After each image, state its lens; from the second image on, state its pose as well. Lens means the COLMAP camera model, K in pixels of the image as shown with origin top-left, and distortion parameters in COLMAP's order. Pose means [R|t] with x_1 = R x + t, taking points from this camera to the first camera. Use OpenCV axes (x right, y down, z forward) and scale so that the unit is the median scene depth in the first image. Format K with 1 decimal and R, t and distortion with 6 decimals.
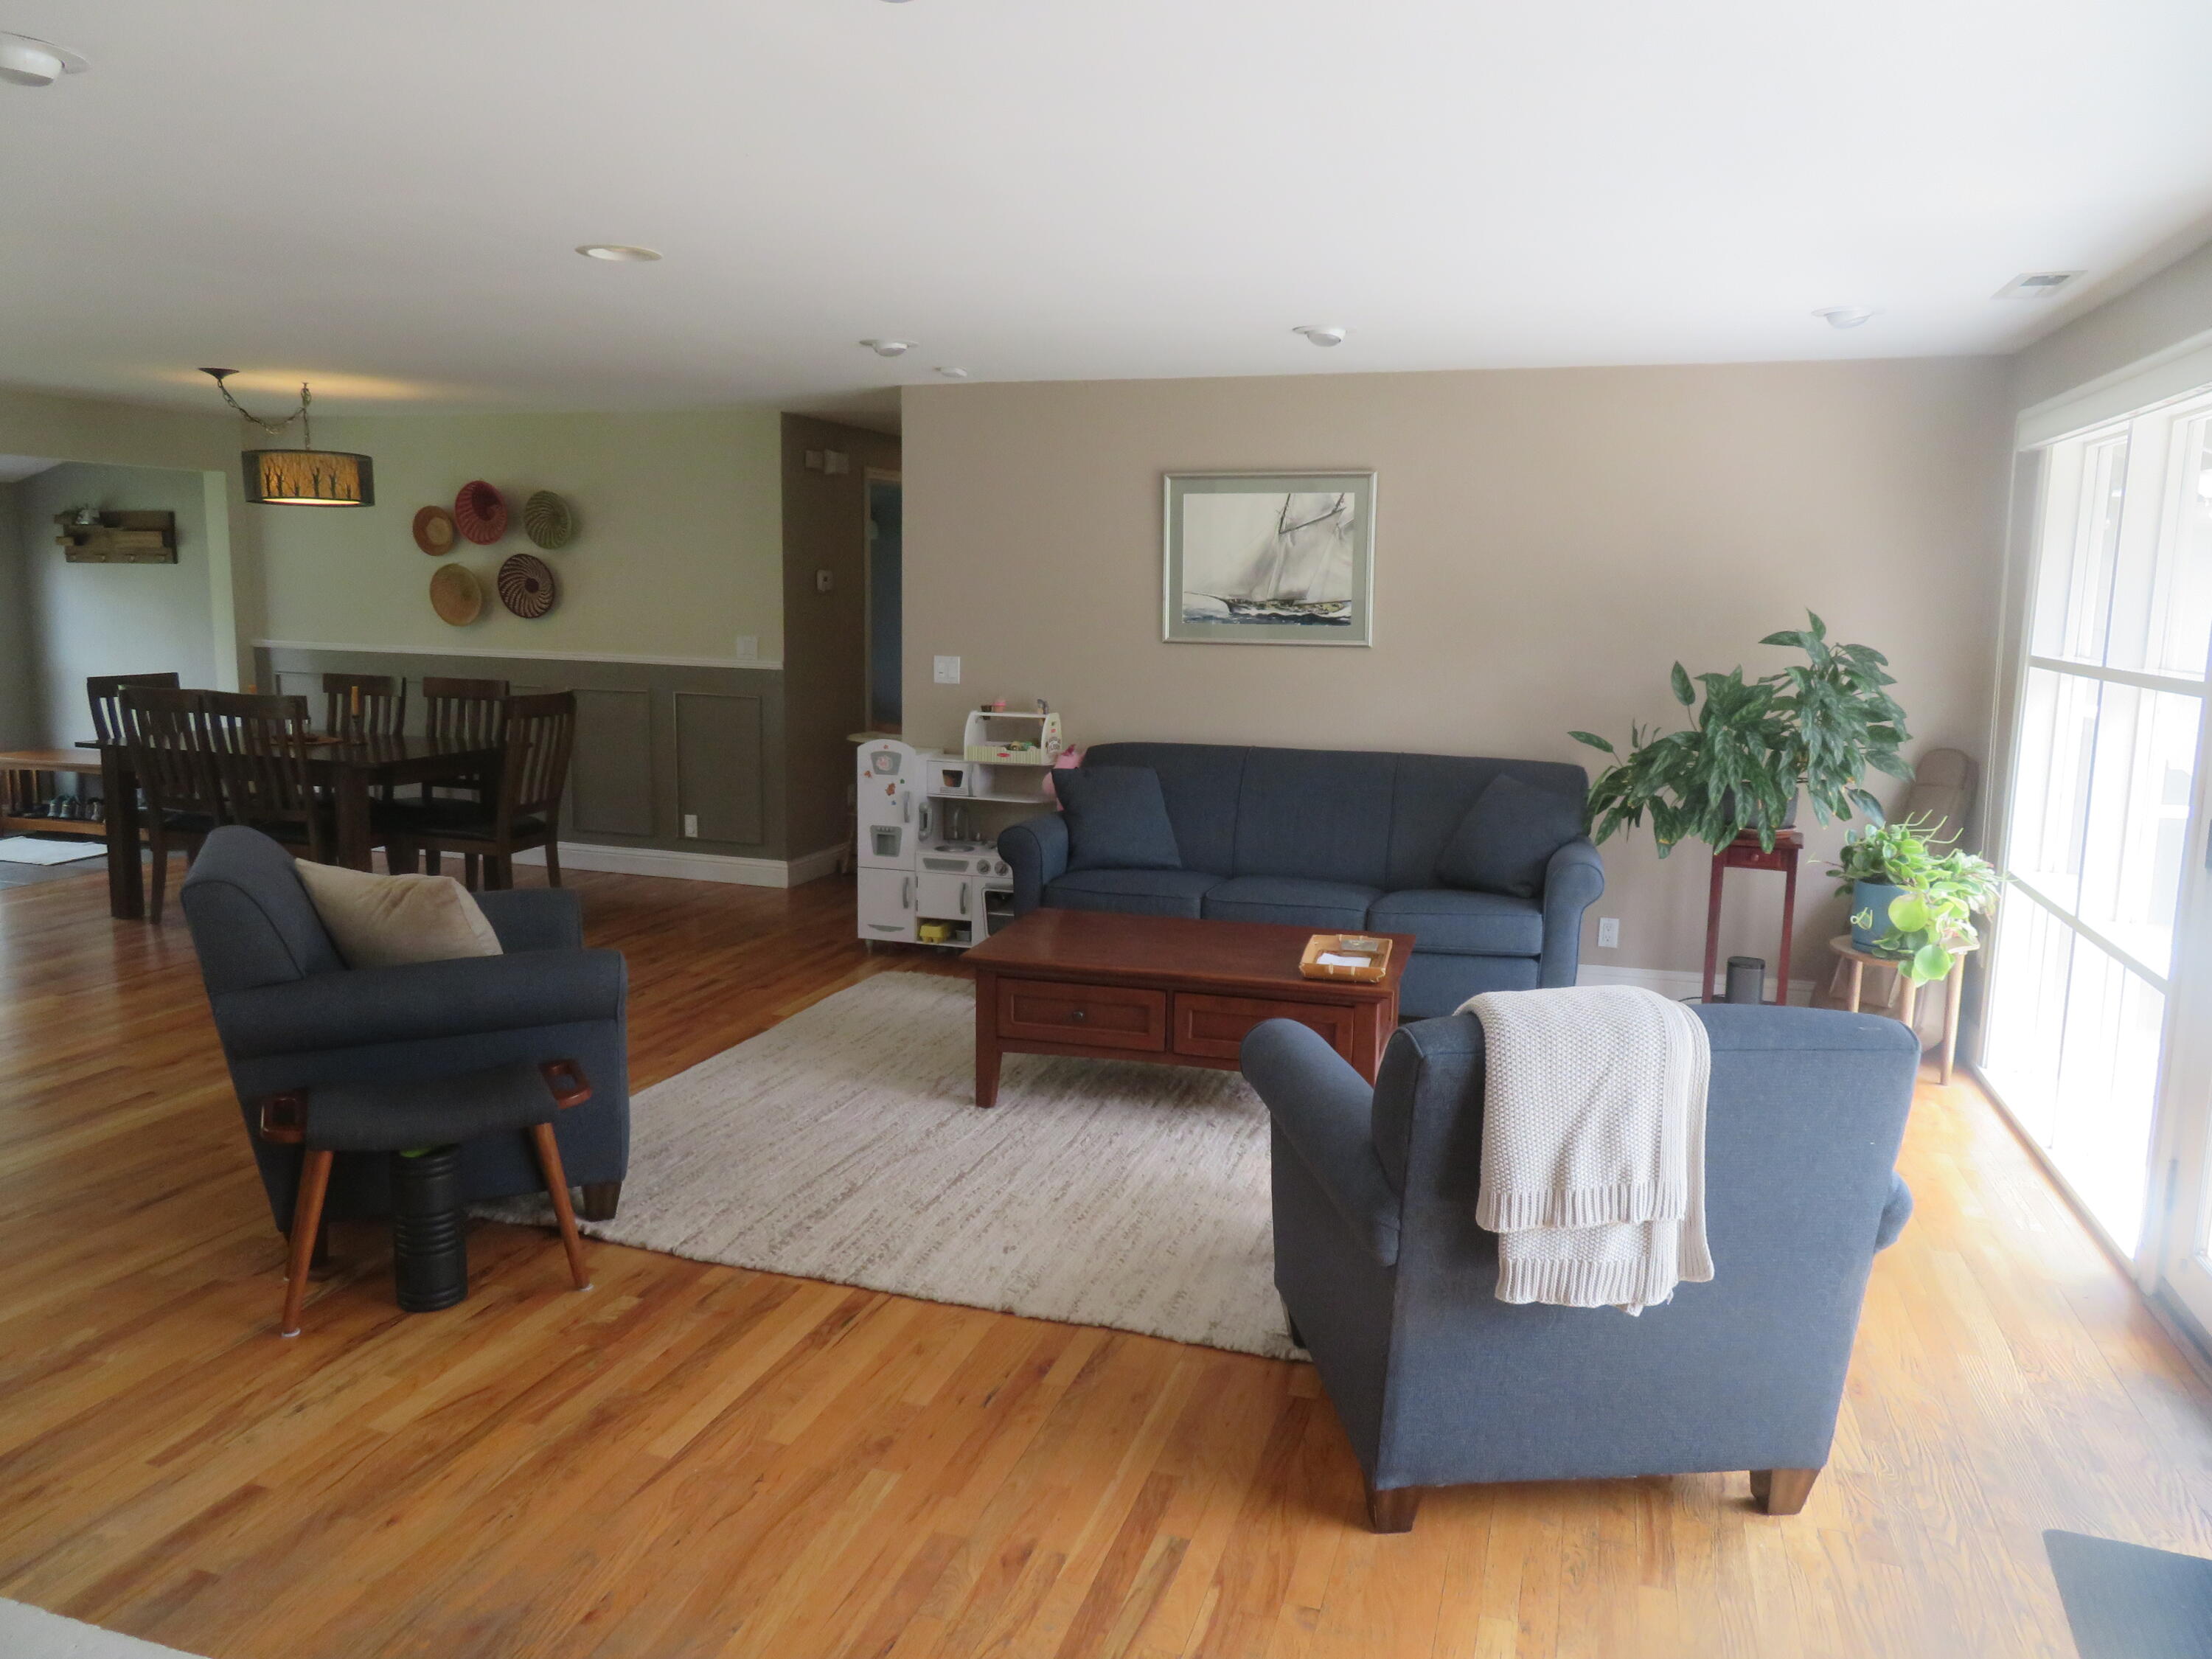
lens RADIAL K [[1589.6, 0, 1105.6], [0, 1589.6, 825.8], [0, 0, 1]] dist [-0.002337, 0.002501]
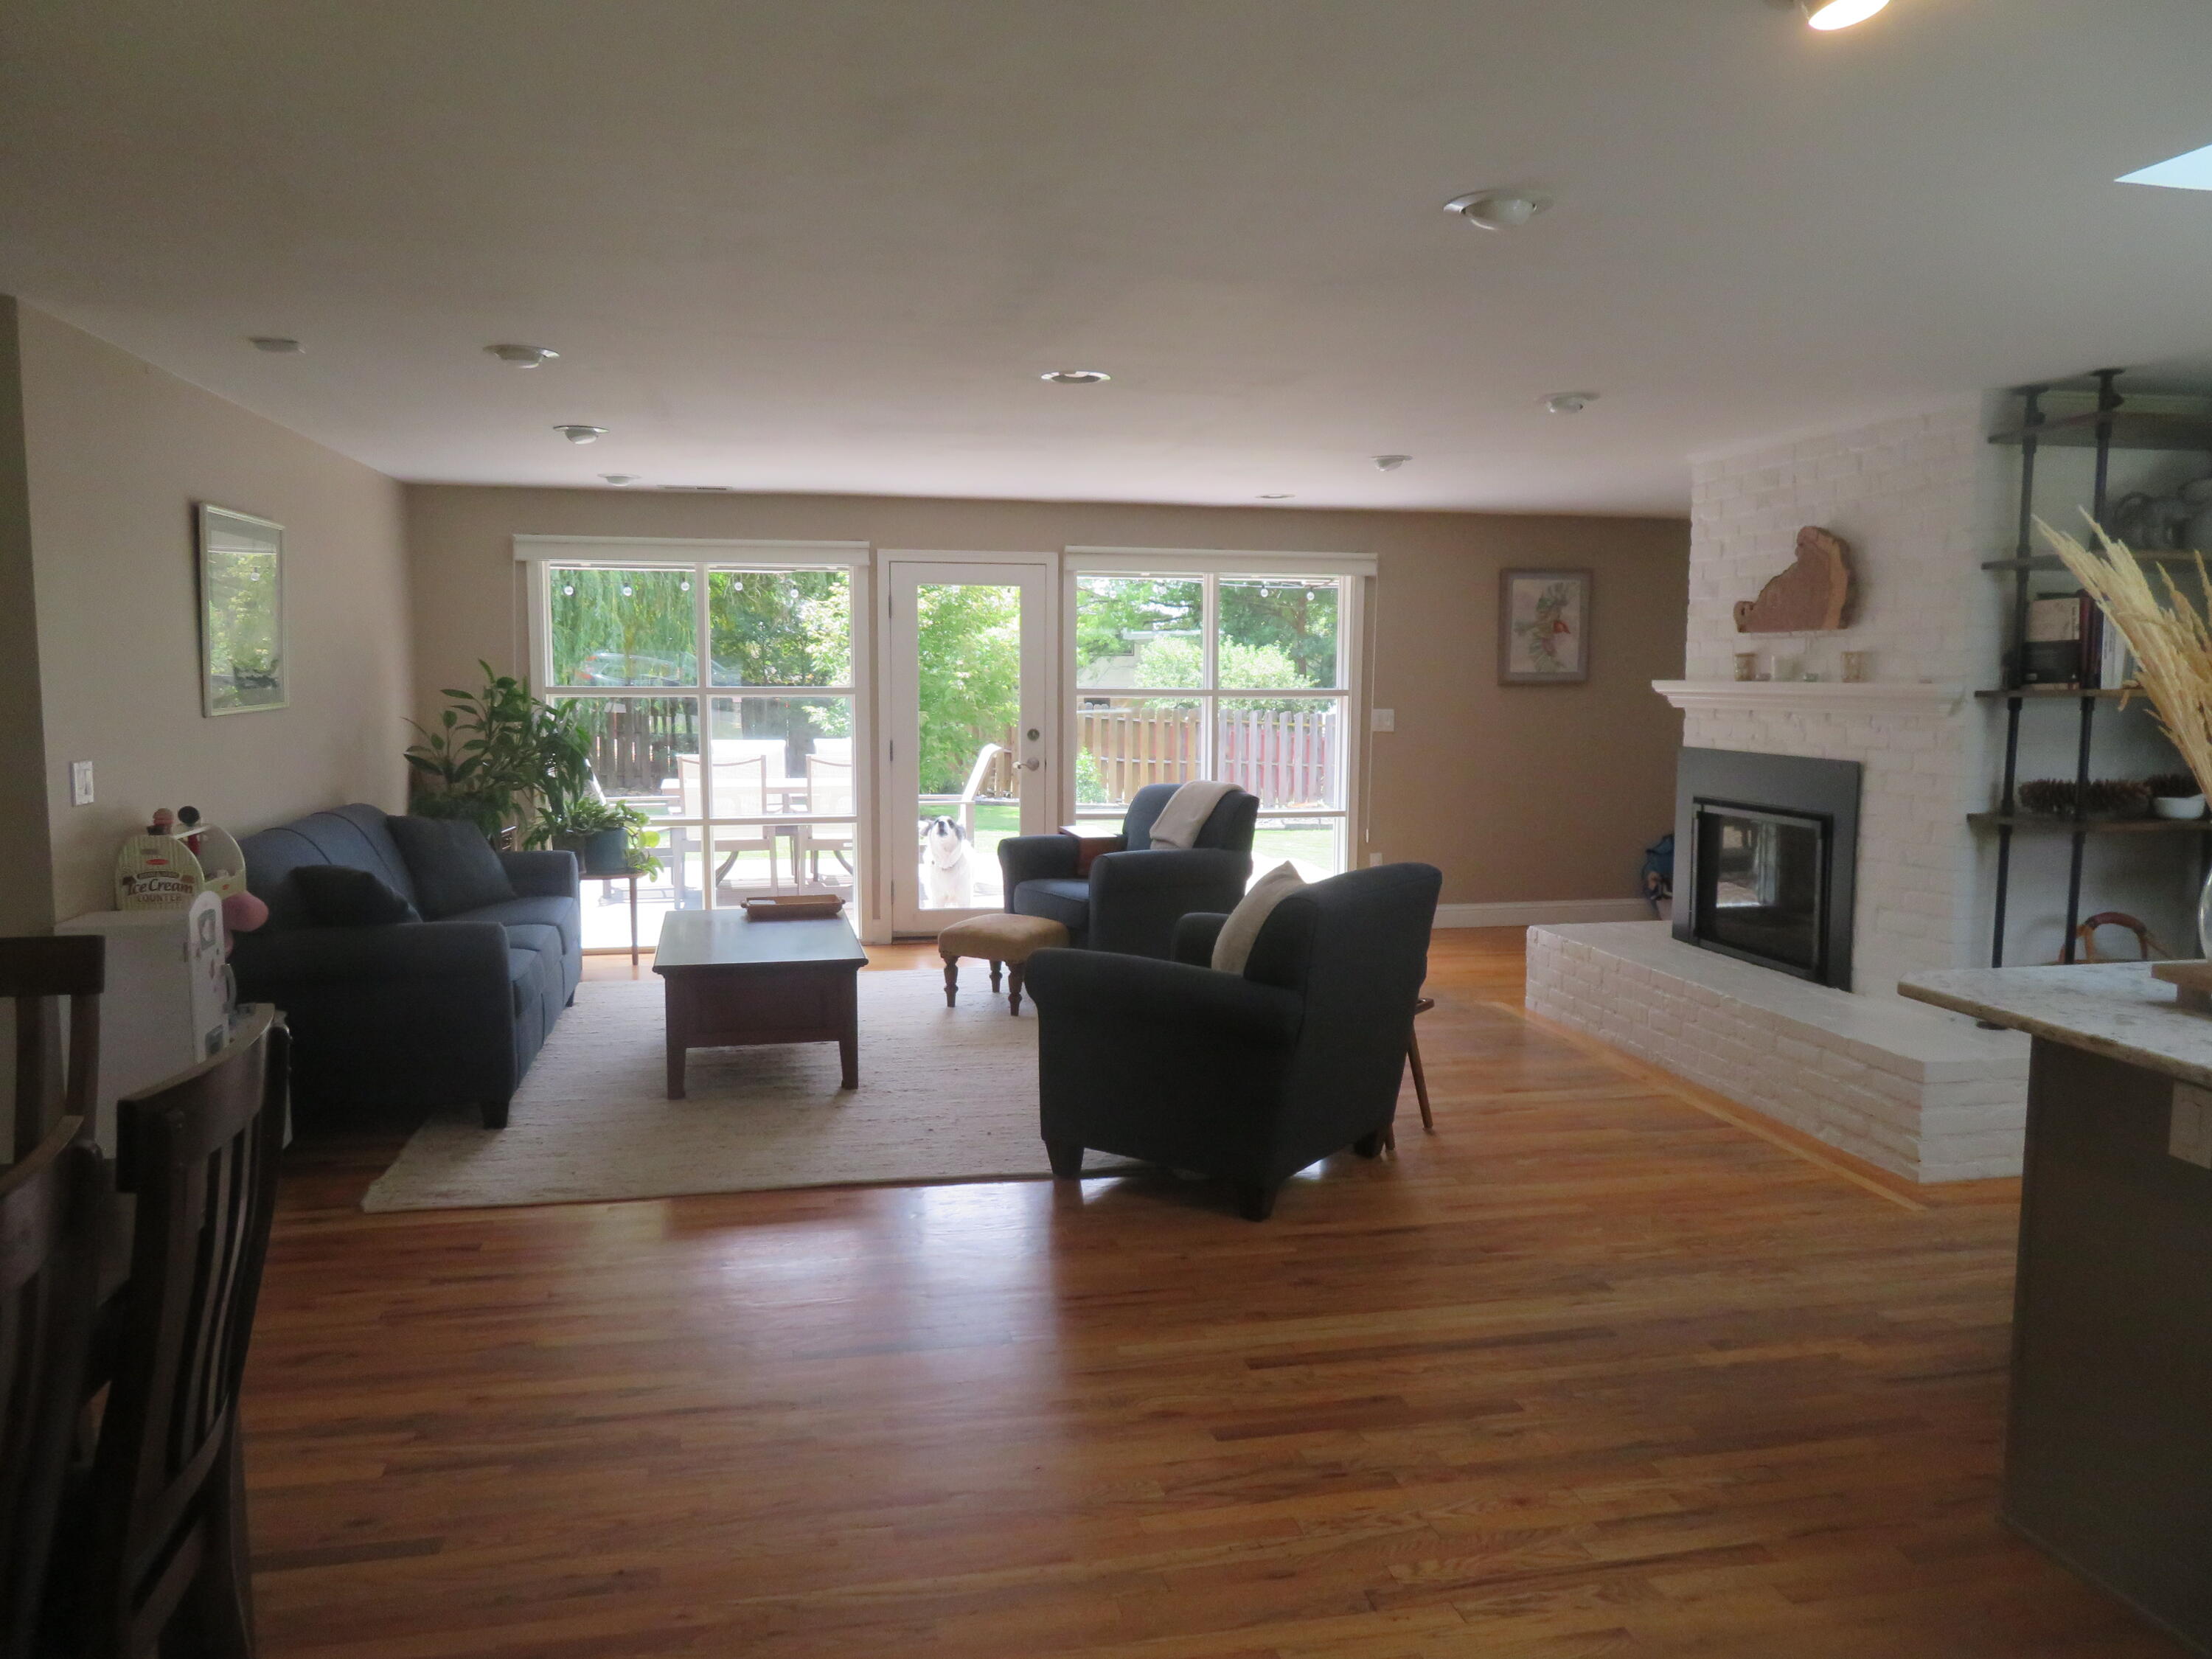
lens RADIAL K [[1589.6, 0, 1106.3], [0, 1589.6, 832.9], [0, 0, 1]] dist [-0.002337, 0.002501]
pose [[-0.485622, -0.109975, 0.867223, -1.543607], [0.120330, 0.974202, 0.190922, -0.278744], [-0.865847, 0.197069, -0.459861, 1.764528]]
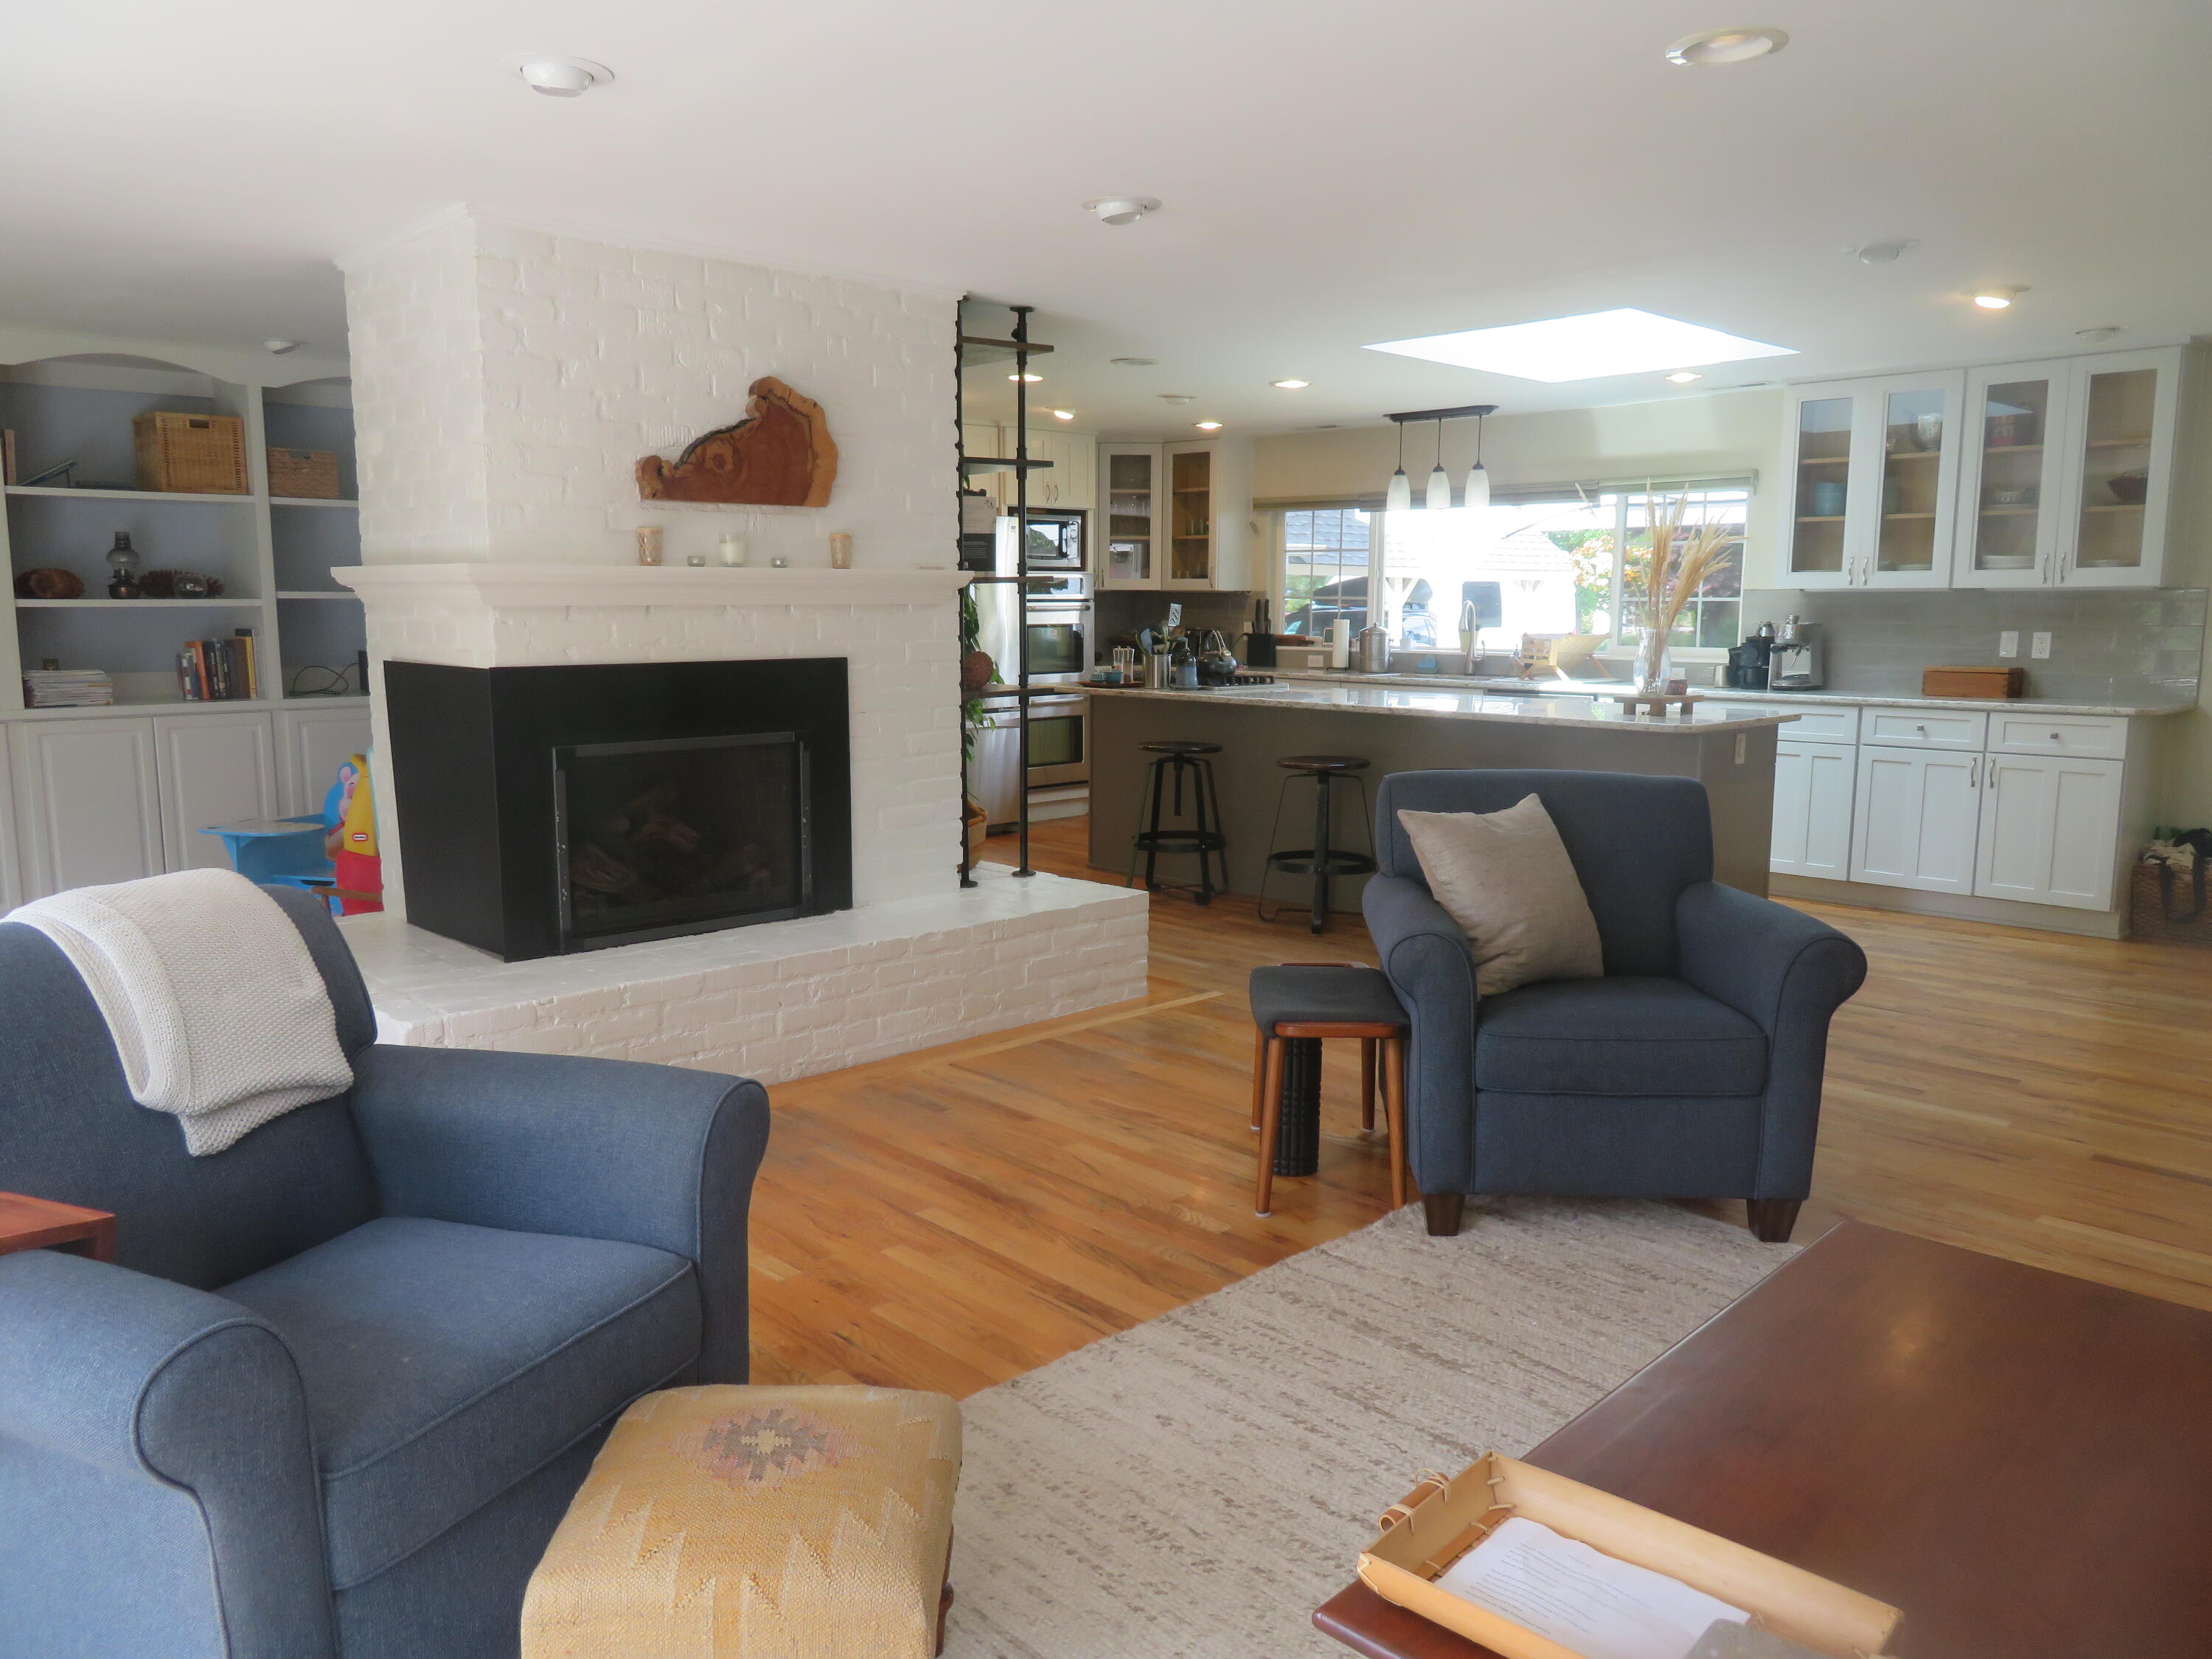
lens RADIAL K [[1589.6, 0, 1112.0], [0, 1589.6, 836.4], [0, 0, 1]] dist [-0.002337, 0.002501]
pose [[-0.480460, 0.109848, -0.870110, 0.552770], [-0.142216, 0.969235, 0.200891, -0.126738], [0.865409, 0.220264, -0.450056, 1.282609]]
